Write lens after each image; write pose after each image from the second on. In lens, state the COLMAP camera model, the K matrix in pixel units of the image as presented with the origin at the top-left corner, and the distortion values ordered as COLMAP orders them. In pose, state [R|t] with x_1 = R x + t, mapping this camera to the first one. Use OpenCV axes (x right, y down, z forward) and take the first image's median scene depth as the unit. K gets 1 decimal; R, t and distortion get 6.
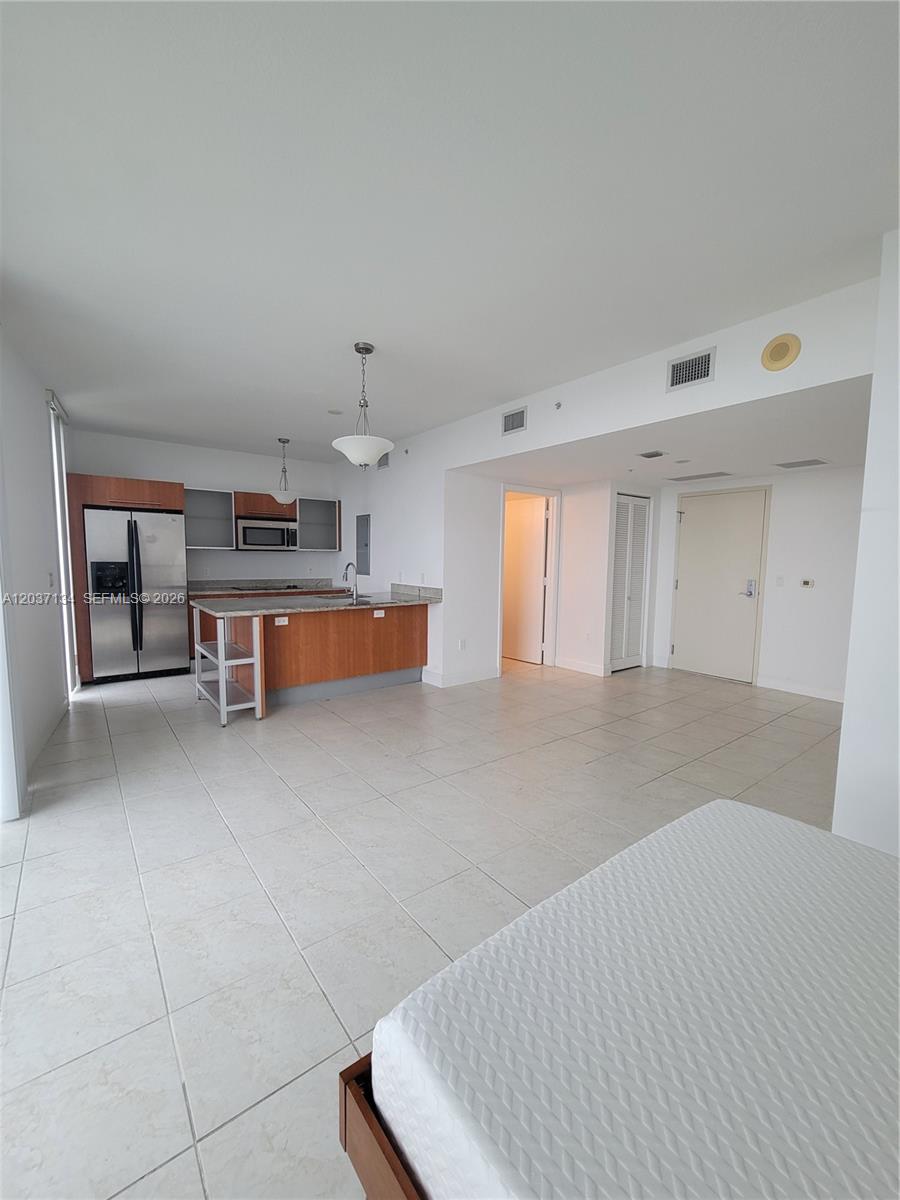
lens RADIAL K [[490.3, 0, 441.5], [0, 490.3, 605.5], [0, 0, 1]] dist [-0.002966, -0.001283]
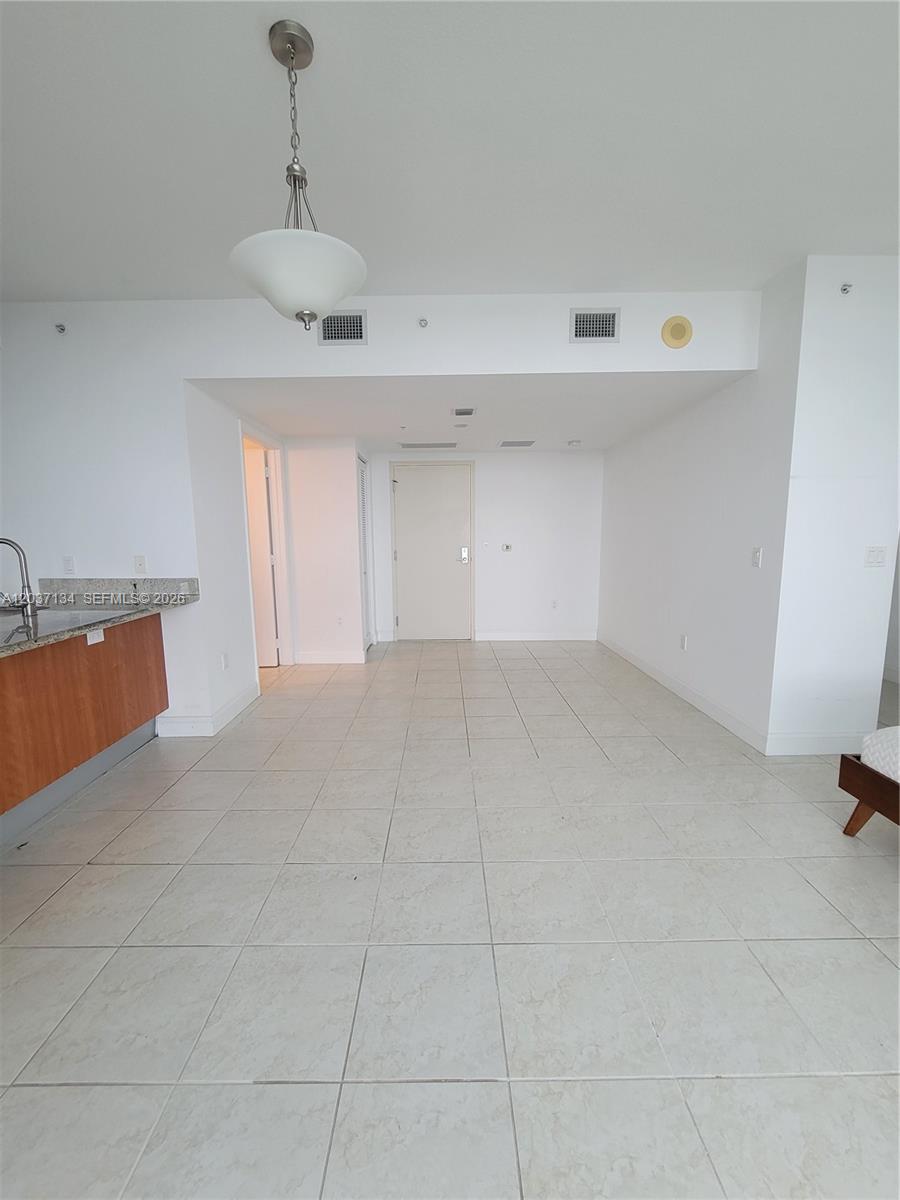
lens RADIAL K [[490.3, 0, 442.0], [0, 490.3, 604.9], [0, 0, 1]] dist [-0.002966, -0.001283]
pose [[0.604082, -0.128103, 0.786559, -0.299066], [0.095250, 0.991527, 0.088332, -0.026585], [-0.791210, 0.021560, 0.611165, 0.385961]]
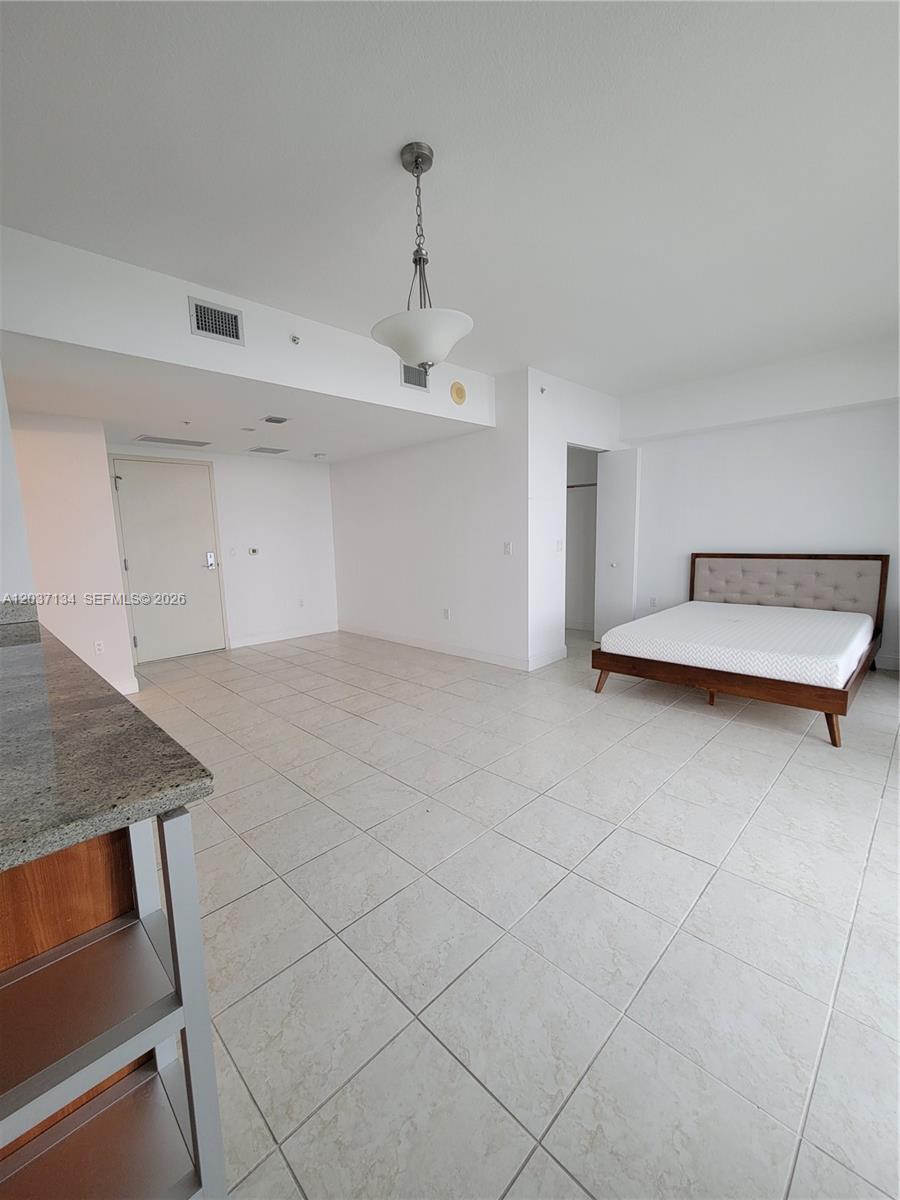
lens RADIAL K [[490.3, 0, 442.1], [0, 490.3, 607.1], [0, 0, 1]] dist [-0.002966, -0.001283]
pose [[-0.132827, -0.155586, 0.978851, -0.496463], [0.121576, 0.977587, 0.171882, -0.060046], [-0.983654, 0.141836, -0.110935, 0.678764]]
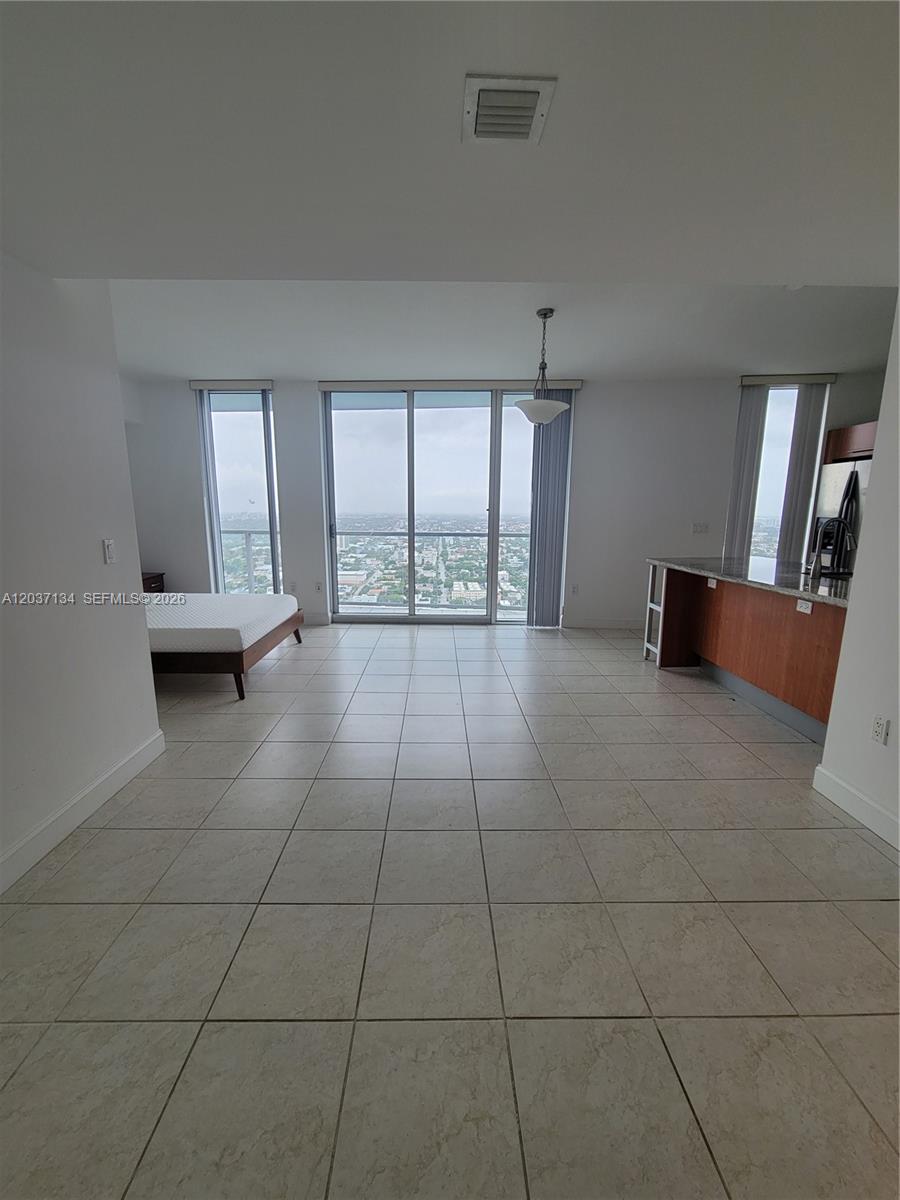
lens RADIAL K [[490.3, 0, 443.9], [0, 490.3, 609.0], [0, 0, 1]] dist [-0.002966, -0.001283]
pose [[-0.593300, 0.145072, -0.791801, 0.569240], [-0.087269, 0.966238, 0.242423, -0.081366], [0.800237, 0.212929, -0.560609, 0.958630]]
